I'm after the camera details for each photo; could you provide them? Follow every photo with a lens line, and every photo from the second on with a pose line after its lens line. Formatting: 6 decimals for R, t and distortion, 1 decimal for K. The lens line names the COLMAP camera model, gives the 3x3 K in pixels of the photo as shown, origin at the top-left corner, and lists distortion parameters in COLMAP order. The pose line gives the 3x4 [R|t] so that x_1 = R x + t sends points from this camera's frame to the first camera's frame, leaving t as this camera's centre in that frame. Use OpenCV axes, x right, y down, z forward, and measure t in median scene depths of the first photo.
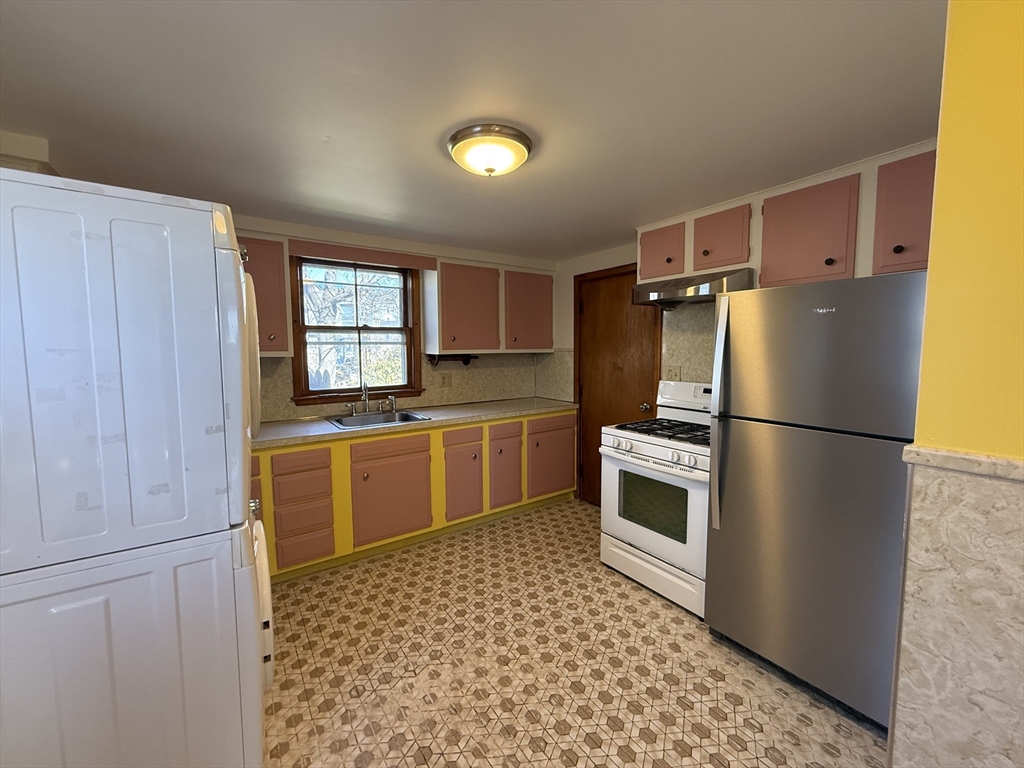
lens RADIAL K [[408.7, 0, 510.5], [0, 408.7, 380.6], [0, 0, 1]] dist [-0.000728, -0.000335]
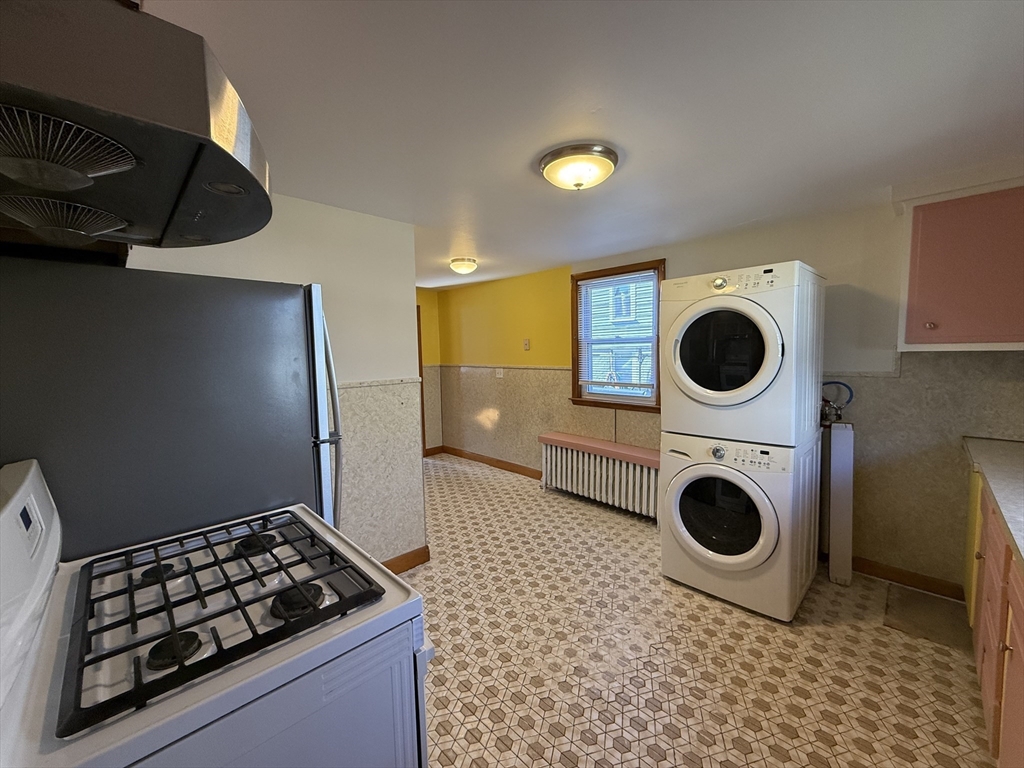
lens RADIAL K [[408.7, 0, 512.2], [0, 408.7, 381.7], [0, 0, 1]] dist [-0.000728, -0.000335]
pose [[-0.985044, 0.035796, -0.168545, 0.207404], [0.009847, 0.988279, 0.152343, -0.104155], [0.172023, 0.148404, -0.973850, 1.339139]]
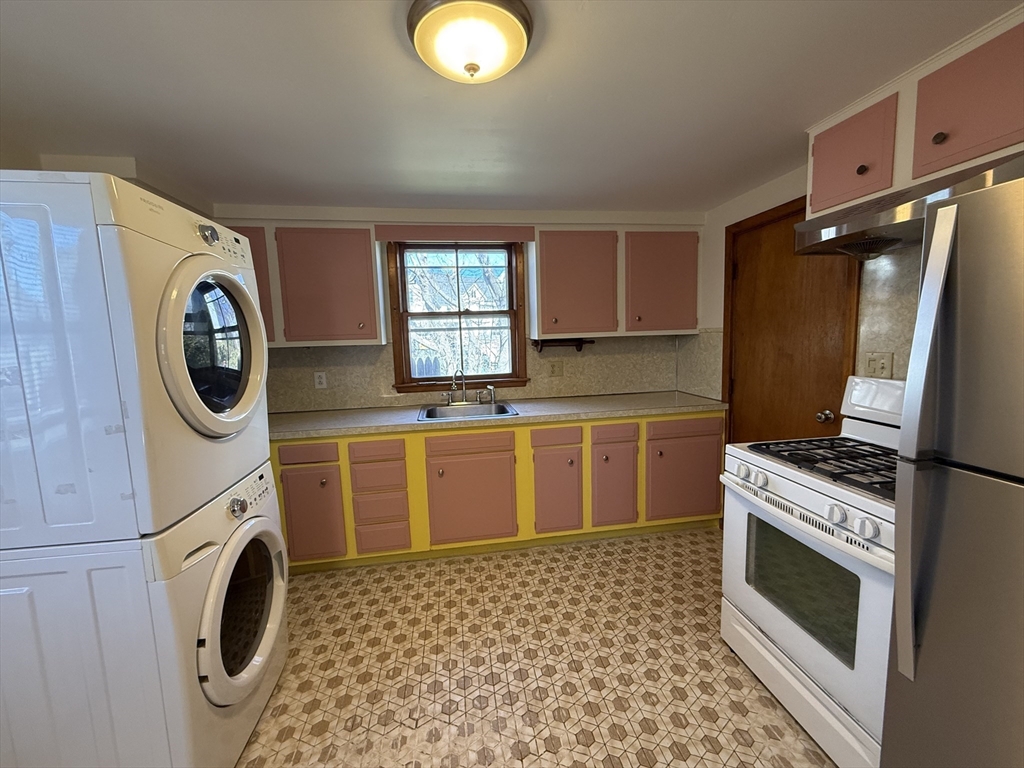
lens RADIAL K [[408.7, 0, 514.8], [0, 408.7, 381.4], [0, 0, 1]] dist [-0.000728, -0.000335]
pose [[0.899268, 0.027953, -0.436505, 0.207417], [-0.010186, 0.999023, 0.042992, -0.015642], [0.437280, -0.034216, 0.898674, 0.257168]]
